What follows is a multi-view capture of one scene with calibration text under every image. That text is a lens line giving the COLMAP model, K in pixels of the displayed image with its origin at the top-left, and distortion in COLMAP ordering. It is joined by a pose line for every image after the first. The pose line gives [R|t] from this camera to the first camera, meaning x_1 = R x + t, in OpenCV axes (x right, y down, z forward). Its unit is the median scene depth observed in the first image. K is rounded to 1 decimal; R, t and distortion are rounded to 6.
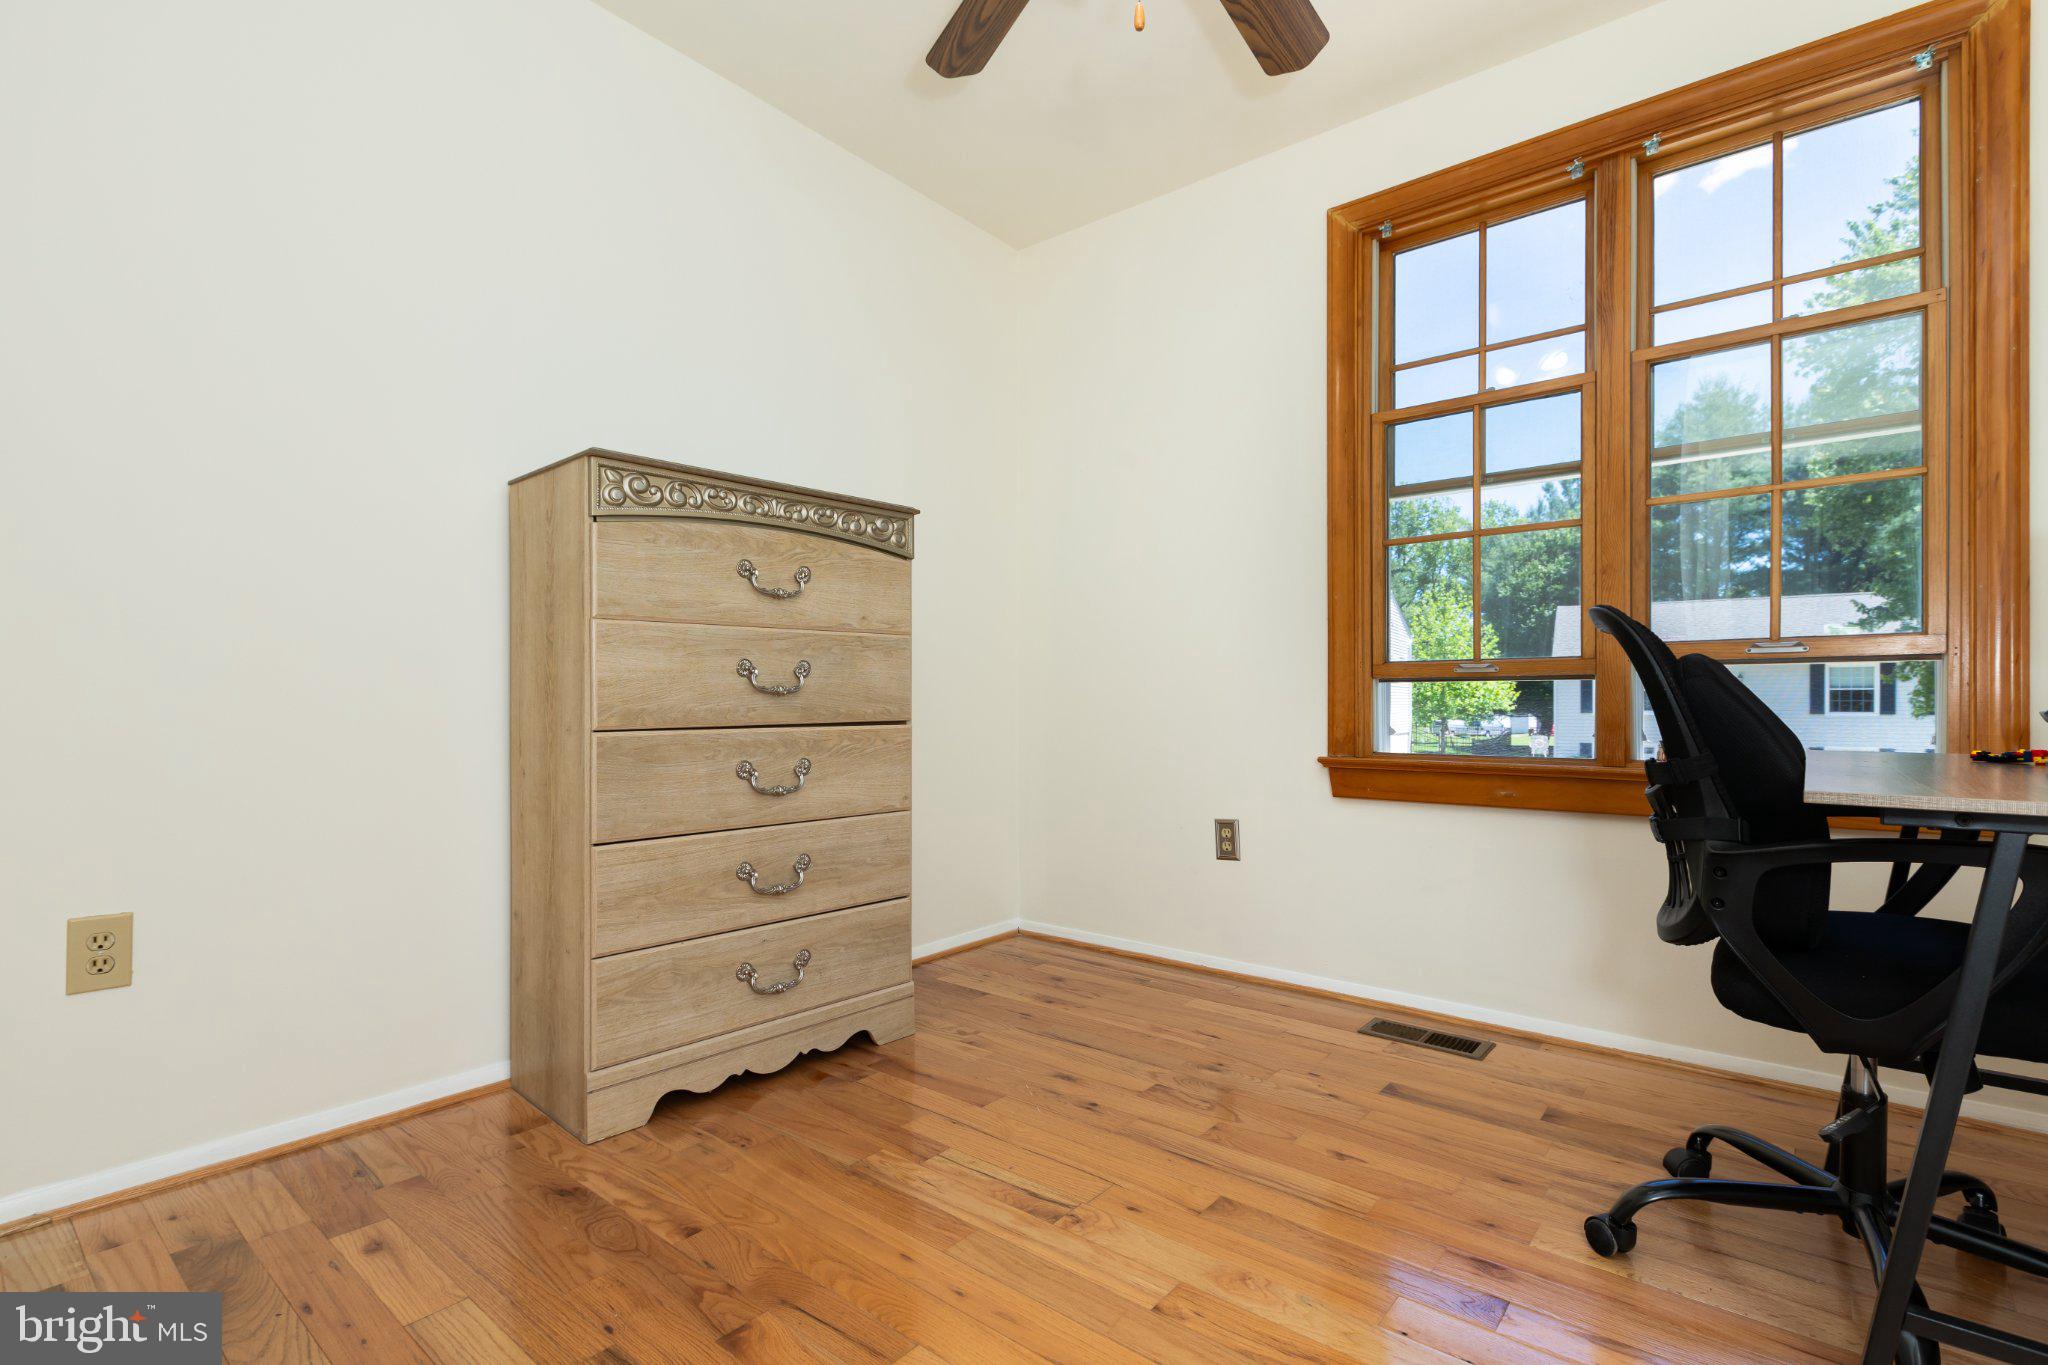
lens RADIAL K [[1002.3, 0, 1006.6], [0, 1002.3, 697.2], [0, 0, 1]] dist [0.018037, -0.000311]
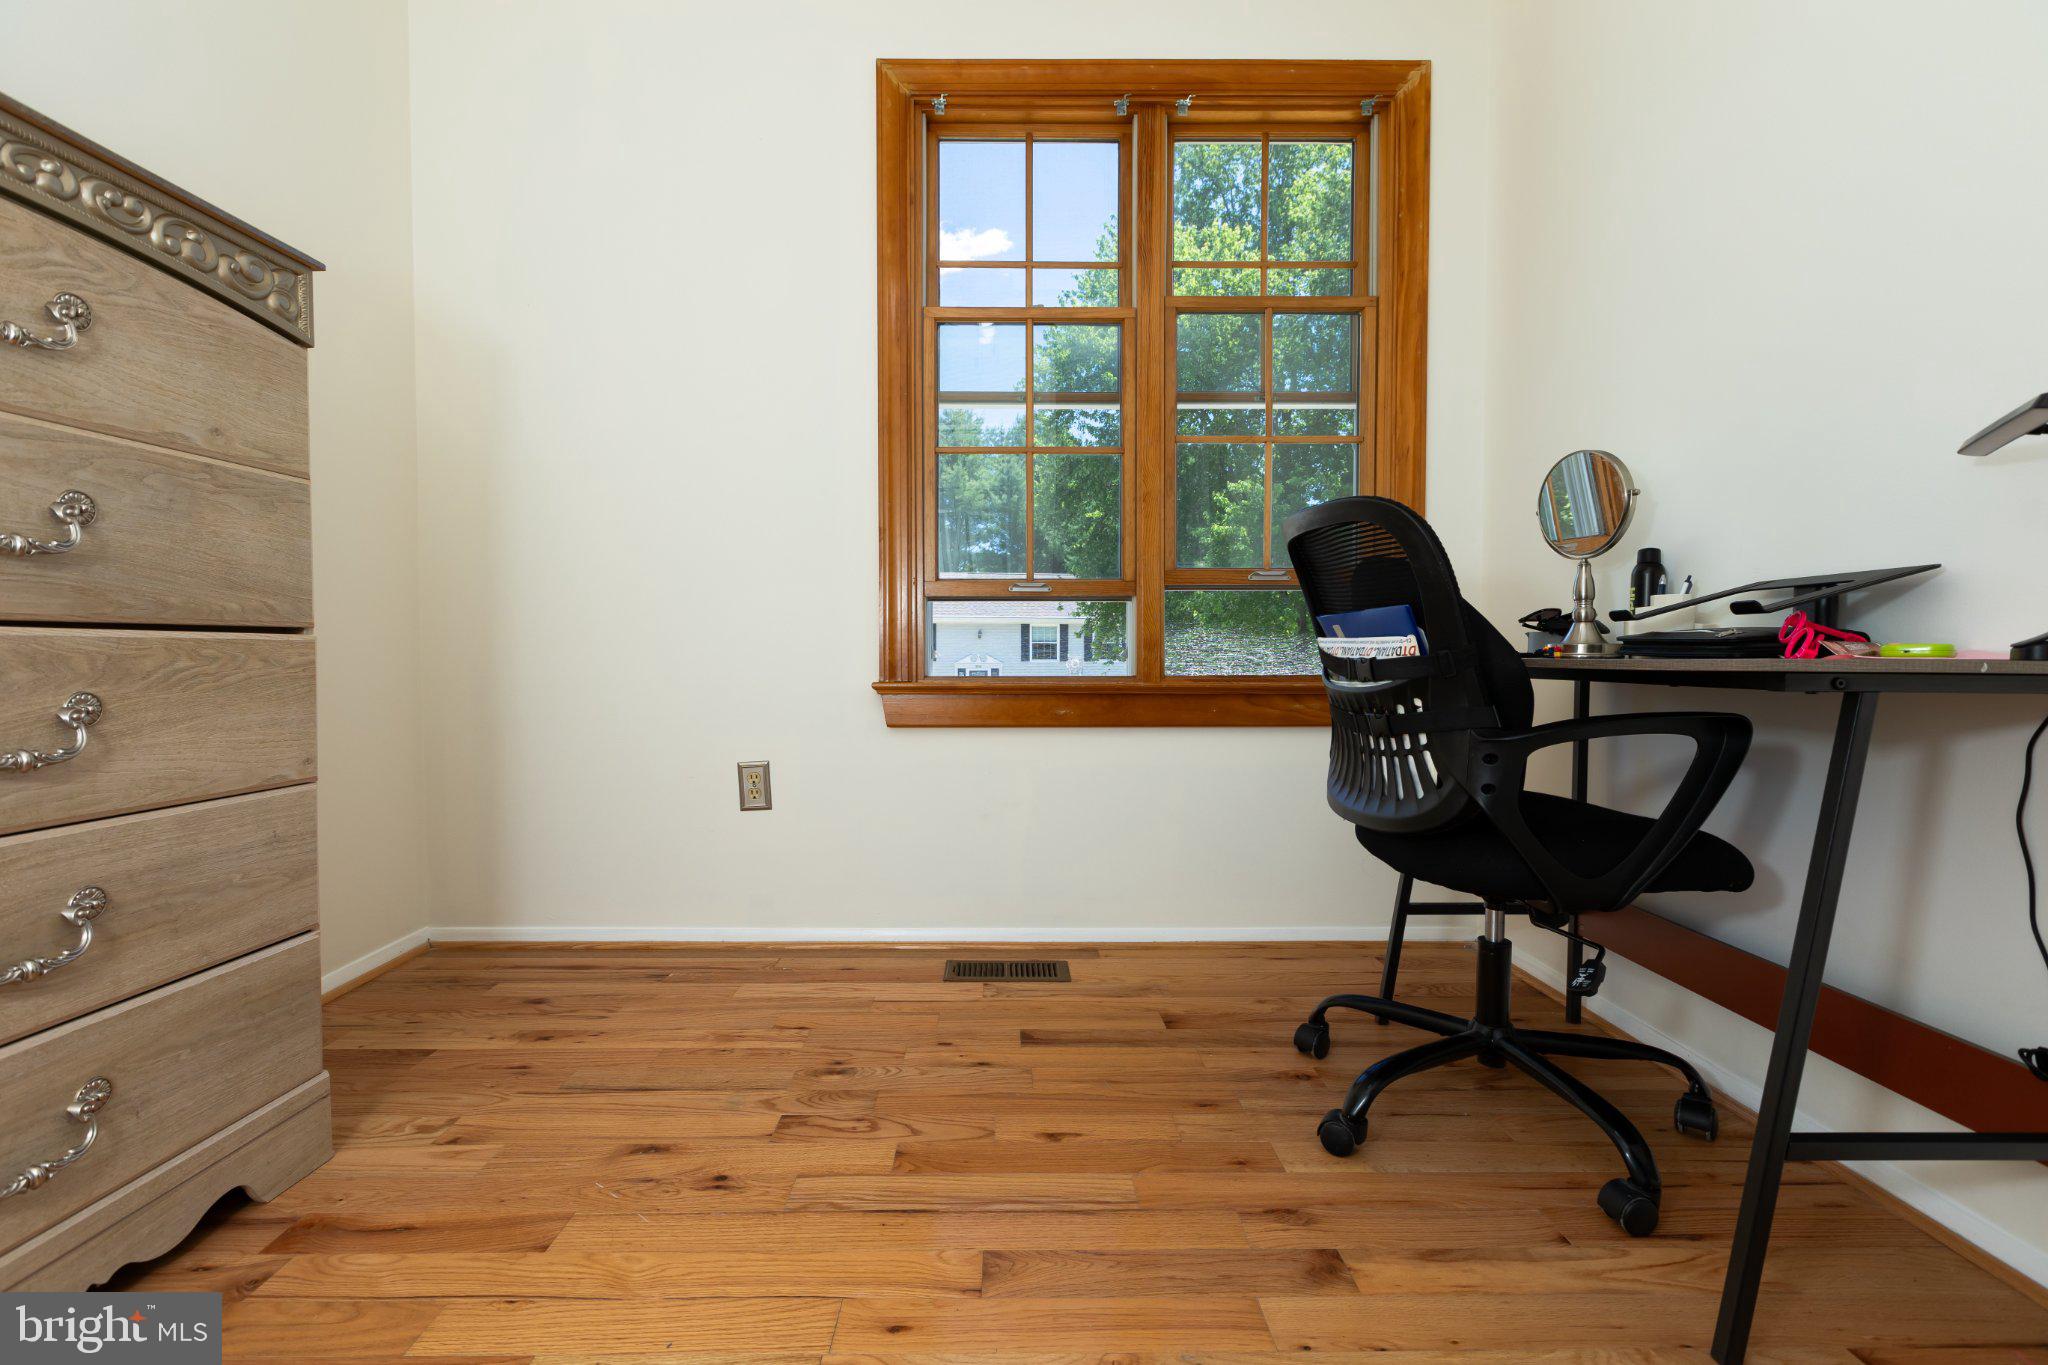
lens RADIAL K [[934.3, 0, 1035.6], [0, 934.3, 680.2], [0, 0, 1]] dist [-0.000301, 0.002283]
pose [[0.747711, -0.016239, 0.663825, -0.148253], [-0.004445, 0.999556, 0.029458, 0.037224], [-0.664009, -0.024977, 0.747307, 0.331312]]
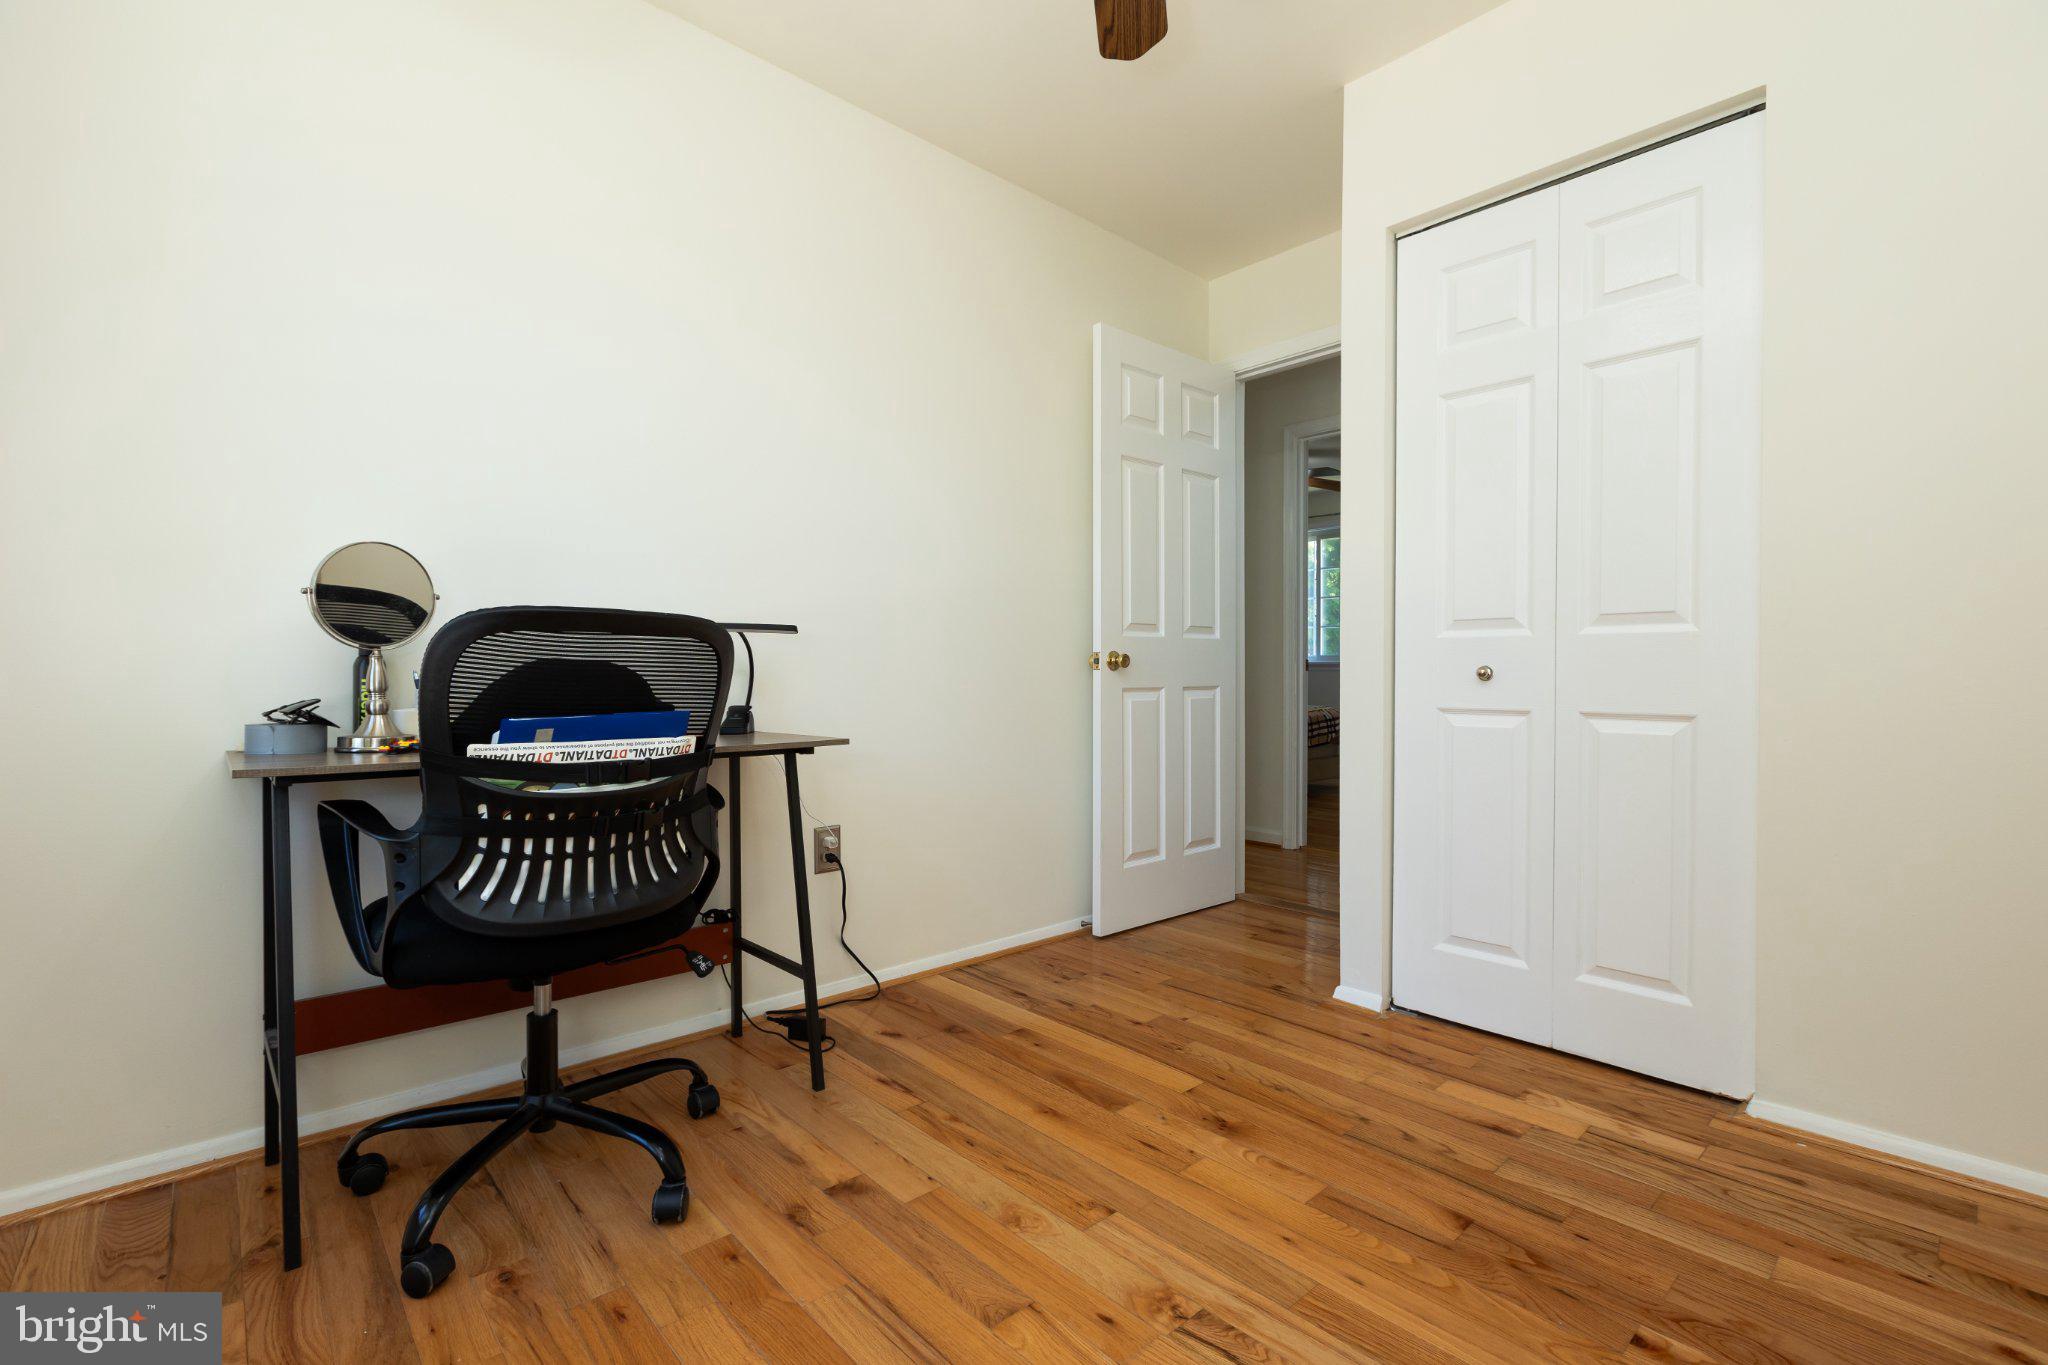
lens RADIAL K [[934.3, 0, 1025.2], [0, 934.3, 664.4], [0, 0, 1]] dist [-0.000301, 0.002283]
pose [[-0.993494, 0.004524, 0.113792, 0.070257], [0.003902, 0.999976, -0.005689, -0.019909], [-0.113815, -0.005208, -0.993488, 1.228793]]
